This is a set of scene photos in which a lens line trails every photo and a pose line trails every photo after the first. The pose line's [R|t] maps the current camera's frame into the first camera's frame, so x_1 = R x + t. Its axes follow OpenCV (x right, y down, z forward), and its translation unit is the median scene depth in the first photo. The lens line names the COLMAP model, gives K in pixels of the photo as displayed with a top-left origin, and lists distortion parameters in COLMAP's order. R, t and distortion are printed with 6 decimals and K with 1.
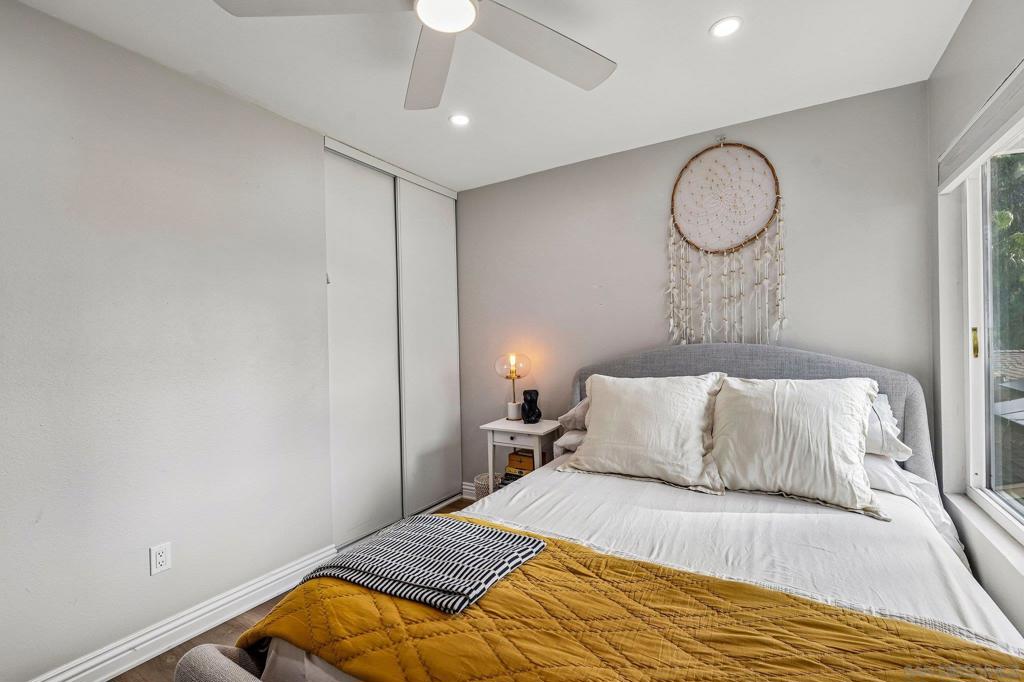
lens RADIAL K [[441.6, 0, 512.0], [0, 441.6, 341.0], [0, 0, 1]] dist [-0.000220, 0.000075]
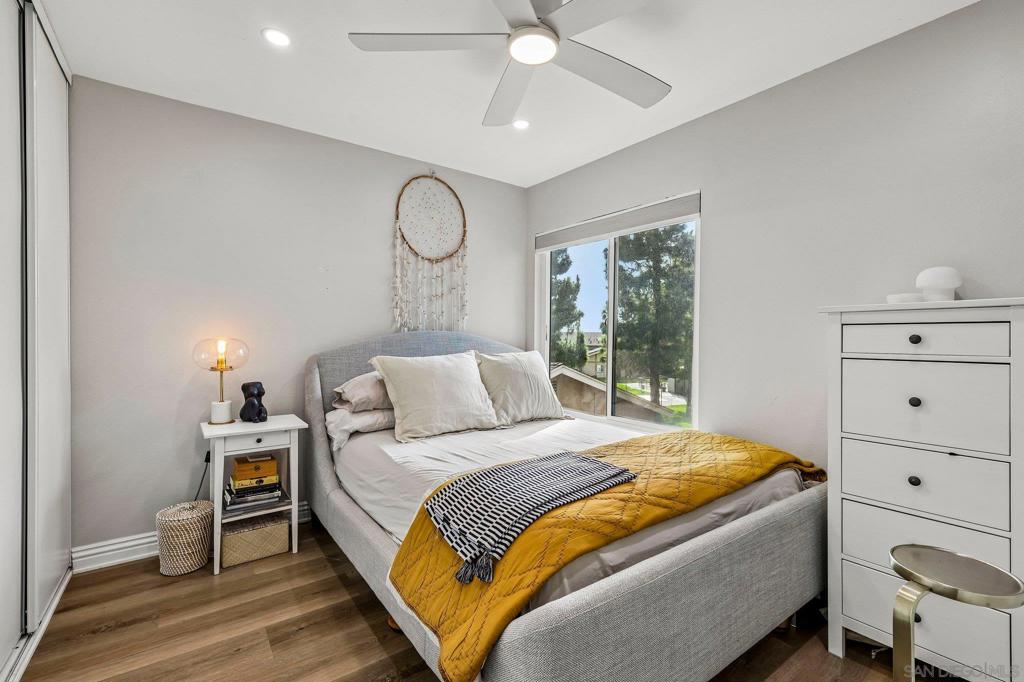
lens RADIAL K [[457.7, 0, 512.0], [0, 457.7, 341.0], [0, 0, 1]] dist [0.000512, 0.000113]
pose [[0.382069, 0.012782, 0.924046, -0.671490], [-0.009889, 0.999904, -0.009742, 0.045232], [-0.924081, -0.005416, 0.382158, 0.275856]]
